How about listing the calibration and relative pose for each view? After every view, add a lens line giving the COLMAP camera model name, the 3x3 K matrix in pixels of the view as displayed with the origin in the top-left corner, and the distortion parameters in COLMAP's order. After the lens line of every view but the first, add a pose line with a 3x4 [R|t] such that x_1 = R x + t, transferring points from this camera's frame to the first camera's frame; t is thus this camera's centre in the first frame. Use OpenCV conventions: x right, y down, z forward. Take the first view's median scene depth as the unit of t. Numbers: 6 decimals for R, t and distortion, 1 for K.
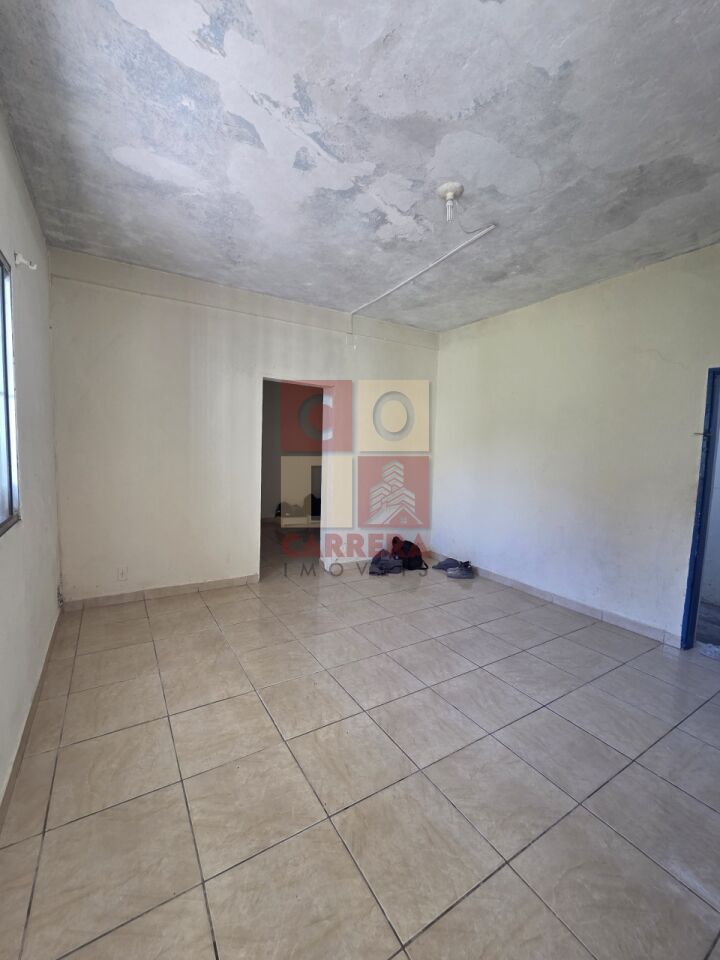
lens RADIAL K [[402.2, 0, 358.9], [0, 402.2, 482.5], [0, 0, 1]] dist [-0.009896, 0.001978]
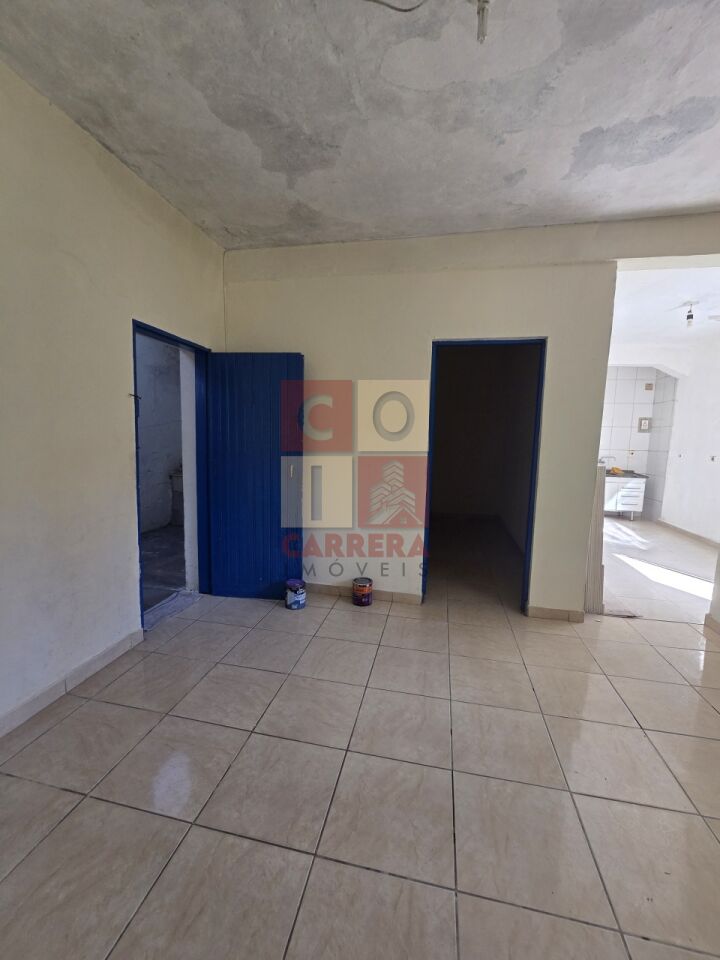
lens RADIAL K [[402.2, 0, 349.5], [0, 402.2, 481.2], [0, 0, 1]] dist [-0.009896, 0.001978]
pose [[-0.718443, -0.128819, 0.683553, -0.104960], [0.008276, 0.981049, 0.193582, -0.116461], [-0.695536, 0.144735, -0.703762, 1.470783]]
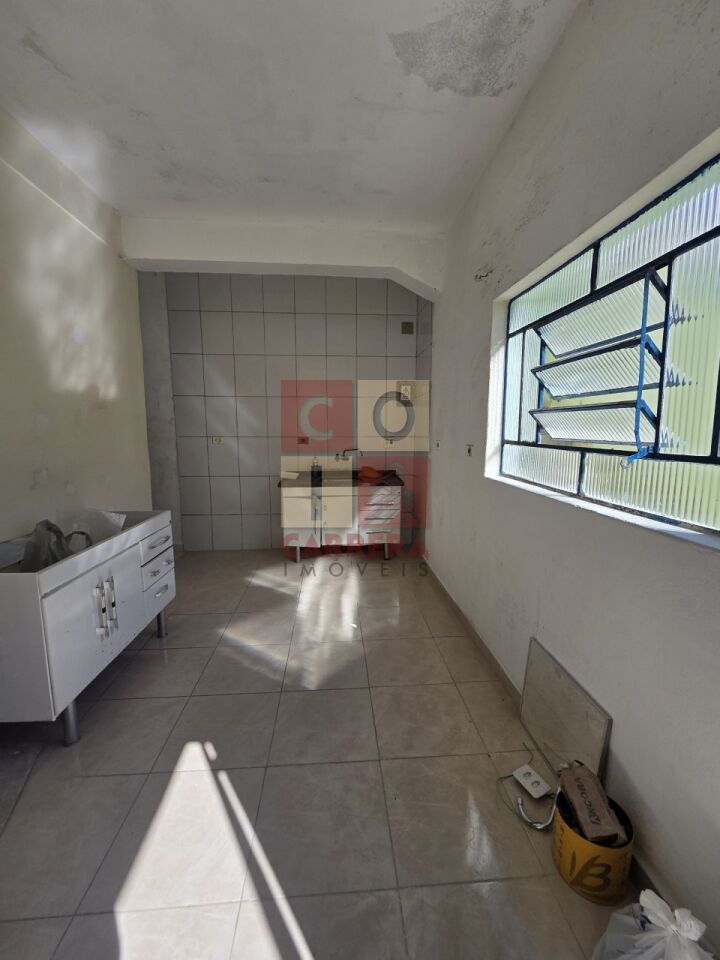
lens RADIAL K [[402.2, 0, 360.2], [0, 402.2, 483.3], [0, 0, 1]] dist [-0.009896, 0.001978]
pose [[-0.884706, -0.102489, 0.454743, -0.144344], [-0.001769, 0.976262, 0.216587, -0.069860], [-0.466145, 0.190811, -0.863886, 0.971326]]
